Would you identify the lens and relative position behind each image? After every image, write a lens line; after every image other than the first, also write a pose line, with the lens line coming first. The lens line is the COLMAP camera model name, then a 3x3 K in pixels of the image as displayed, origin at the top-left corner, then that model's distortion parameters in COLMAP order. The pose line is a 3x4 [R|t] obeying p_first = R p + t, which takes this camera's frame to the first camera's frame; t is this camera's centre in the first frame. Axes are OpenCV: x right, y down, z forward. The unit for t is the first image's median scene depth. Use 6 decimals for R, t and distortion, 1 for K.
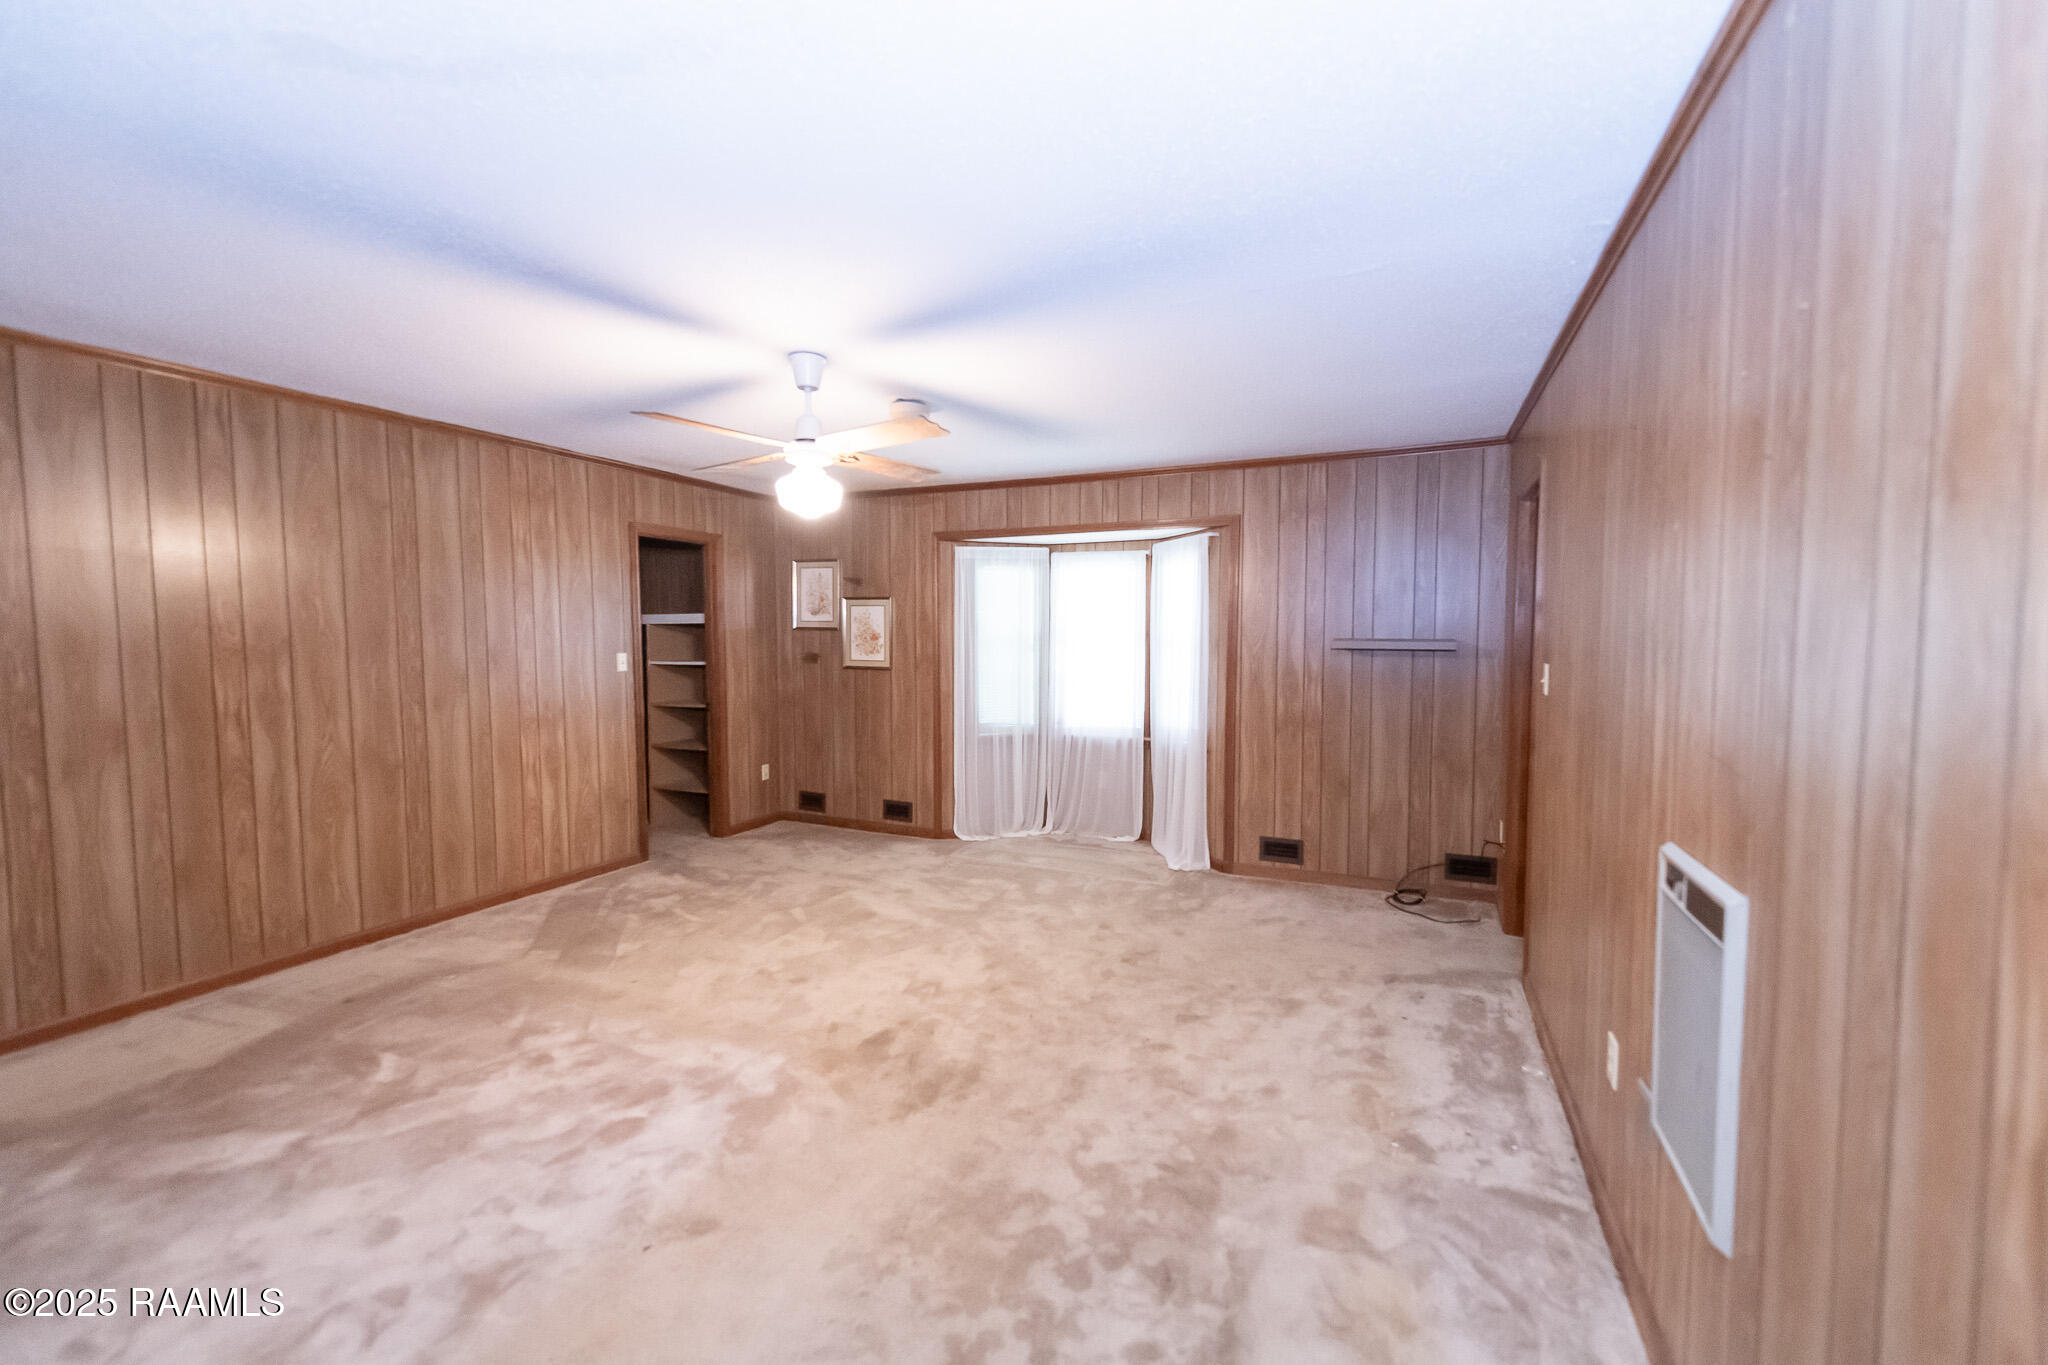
lens RADIAL K [[857.3, 0, 1021.9], [0, 857.3, 690.1], [0, 0, 1]] dist [0.001076, 0.000045]
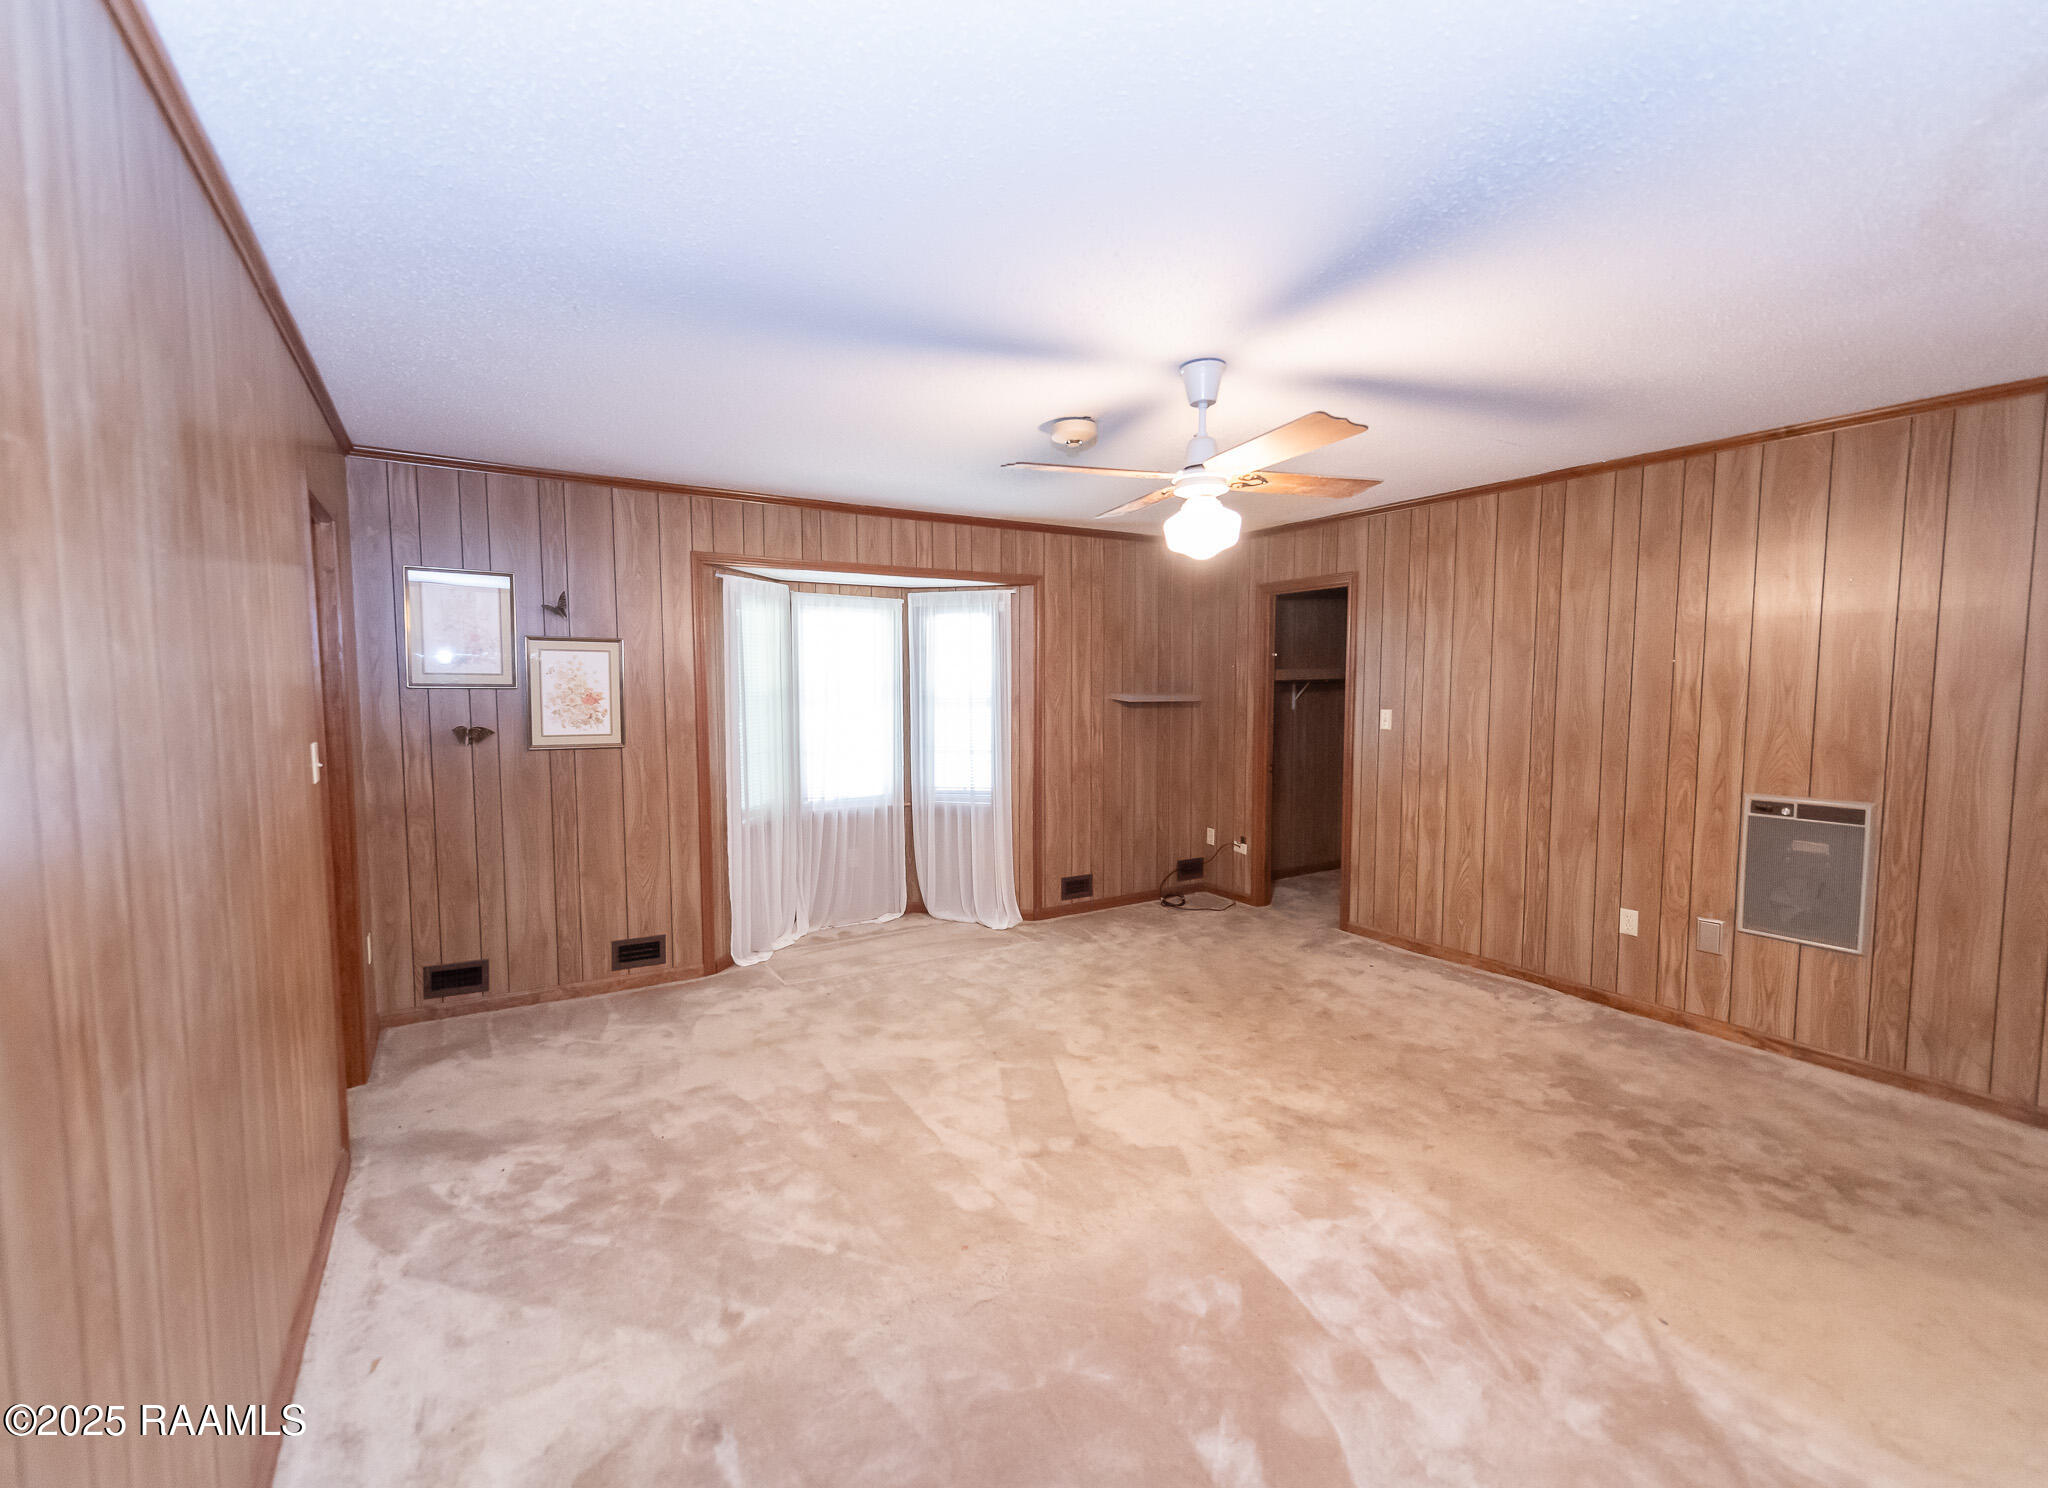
lens RADIAL K [[901.2, 0, 1024.0], [0, 901.2, 744.0], [0, 0, 1]] dist [0.002716, -0.000748]
pose [[0.560972, -0.059985, 0.825659, -0.639286], [0.059287, 0.997721, 0.032204, -0.034239], [-0.825709, 0.030886, 0.563250, 0.385545]]
